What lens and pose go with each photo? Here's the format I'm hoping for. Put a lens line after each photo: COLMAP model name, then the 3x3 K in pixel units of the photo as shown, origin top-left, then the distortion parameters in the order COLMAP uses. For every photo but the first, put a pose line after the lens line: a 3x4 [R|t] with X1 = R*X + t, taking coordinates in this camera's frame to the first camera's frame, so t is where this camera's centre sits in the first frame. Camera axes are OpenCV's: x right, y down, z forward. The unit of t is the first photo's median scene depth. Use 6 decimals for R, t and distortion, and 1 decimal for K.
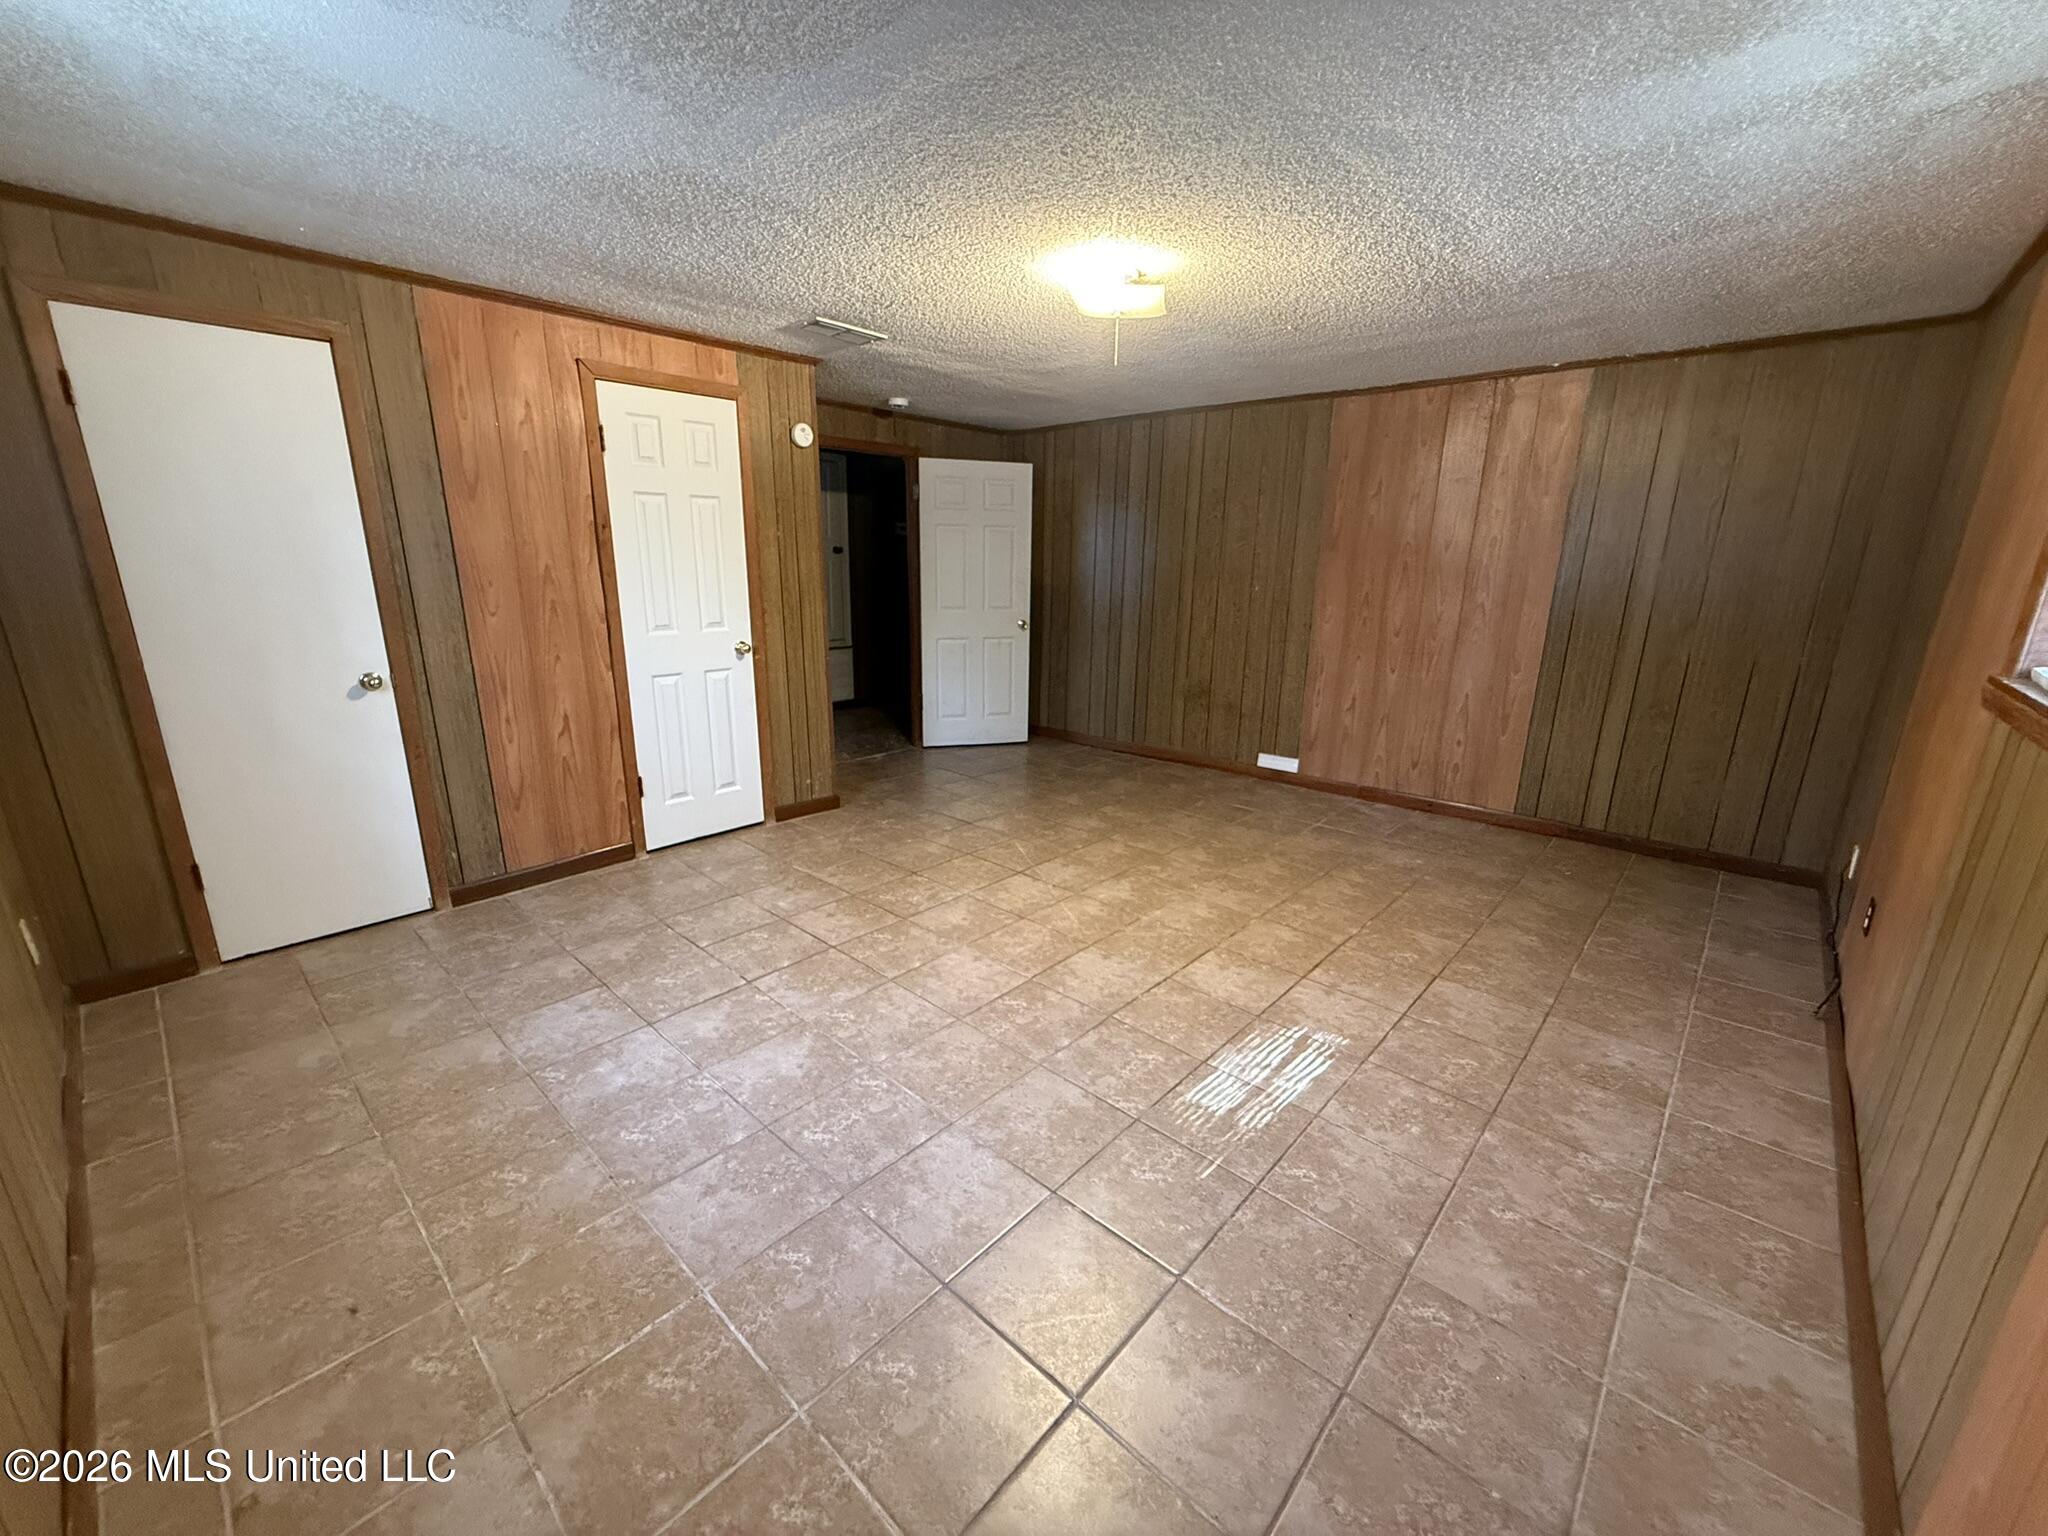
lens RADIAL K [[814.6, 0, 1023.2], [0, 814.6, 771.2], [0, 0, 1]] dist [0.001203, -0.000350]
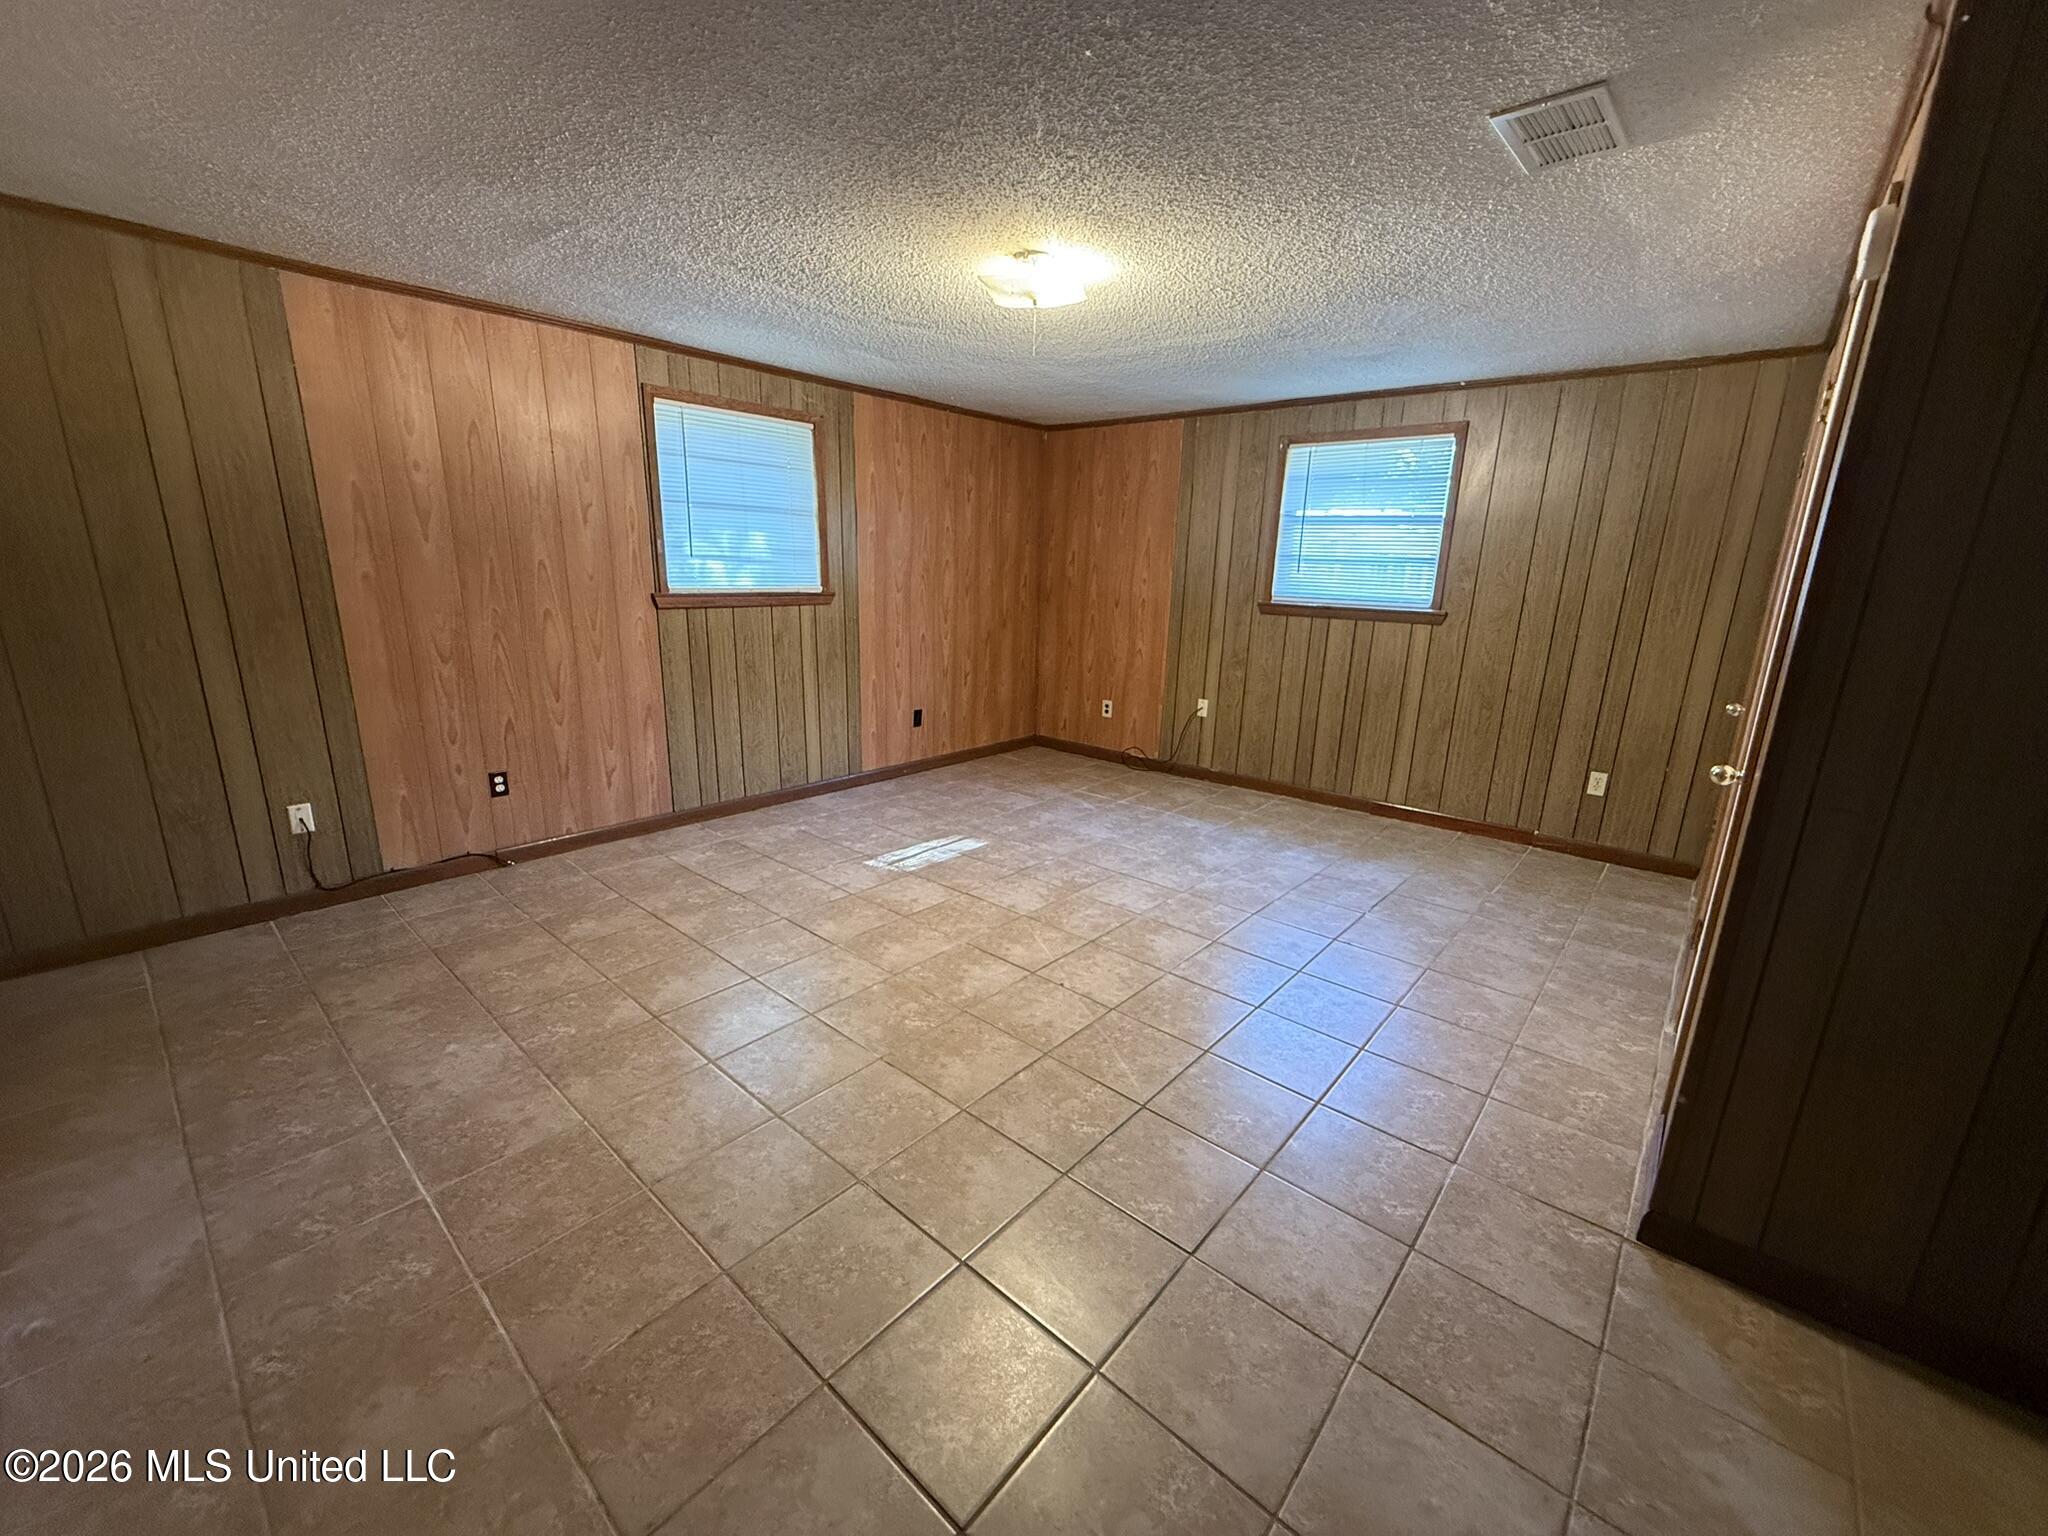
lens RADIAL K [[814.6, 0, 1016.0], [0, 814.6, 763.8], [0, 0, 1]] dist [0.001203, -0.000350]
pose [[-0.999103, -0.035566, -0.022975, 0.139444], [-0.042254, 0.872294, 0.487154, -0.542640], [0.002715, 0.487687, -0.873014, 2.044470]]
